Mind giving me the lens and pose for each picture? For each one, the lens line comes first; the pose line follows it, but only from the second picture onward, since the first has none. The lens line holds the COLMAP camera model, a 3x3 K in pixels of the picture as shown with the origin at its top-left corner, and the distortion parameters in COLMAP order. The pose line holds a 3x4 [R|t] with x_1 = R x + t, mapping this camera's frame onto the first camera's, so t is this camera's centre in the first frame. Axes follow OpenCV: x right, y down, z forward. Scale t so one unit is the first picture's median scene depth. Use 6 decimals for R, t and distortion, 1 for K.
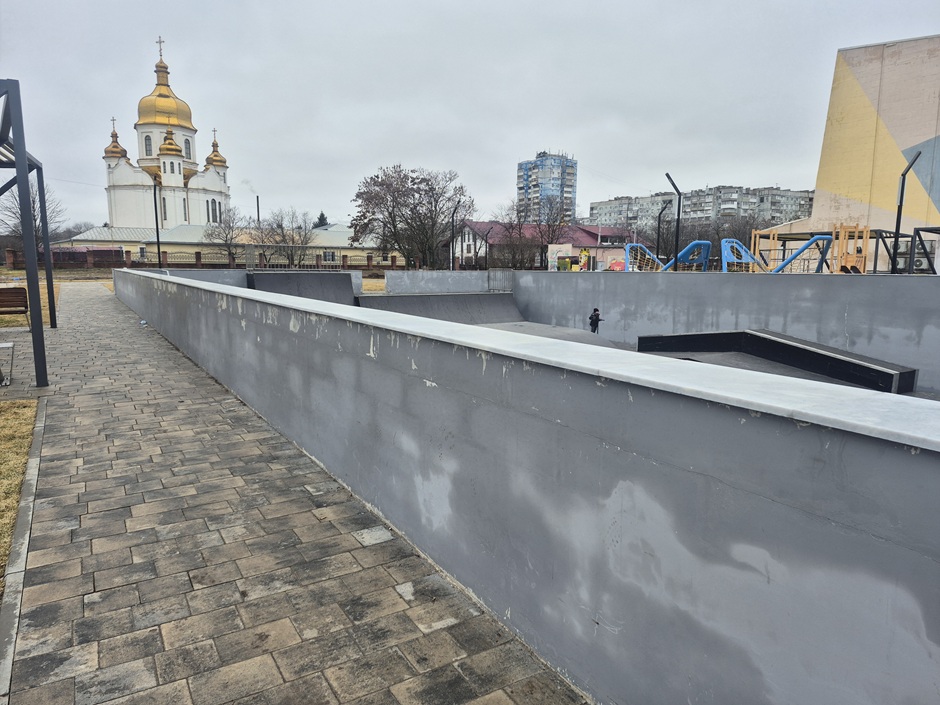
lens RADIAL K [[650.8, 0, 470.0], [0, 650.8, 352.5], [0, 0, 1]] dist [0.077975, -0.100203]
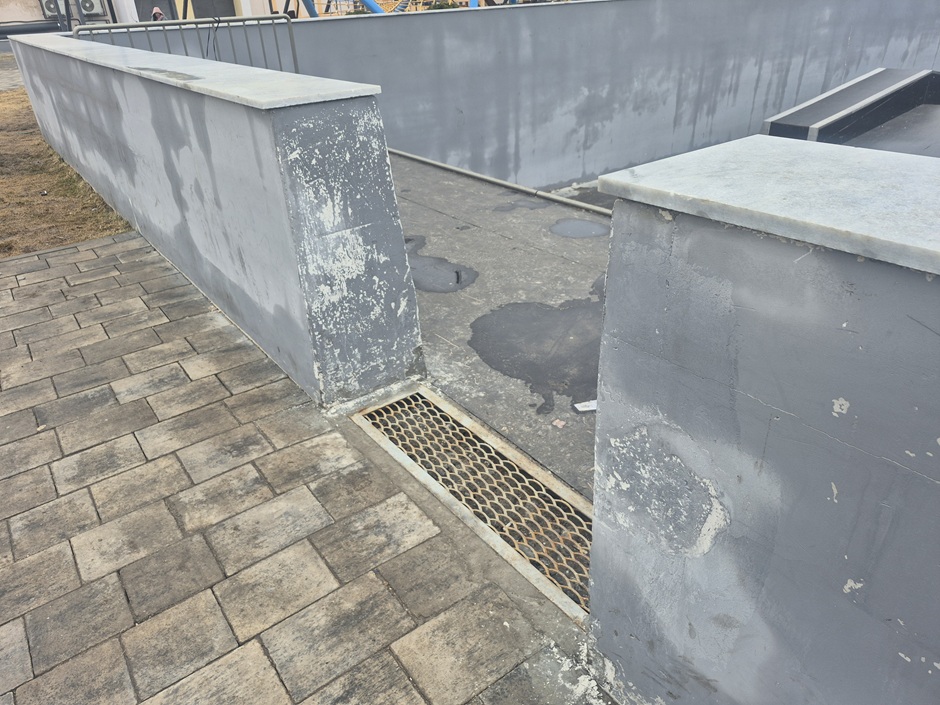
lens RADIAL K [[641.4, 0, 482.6], [0, 641.4, 351.5], [0, 0, 1]] dist [0.081000, -0.064516]
pose [[-0.094765, -0.476317, 0.874152, -0.225156], [0.171062, 0.857251, 0.485652, -0.149316], [-0.980692, 0.195558, 0.000242, 1.138914]]
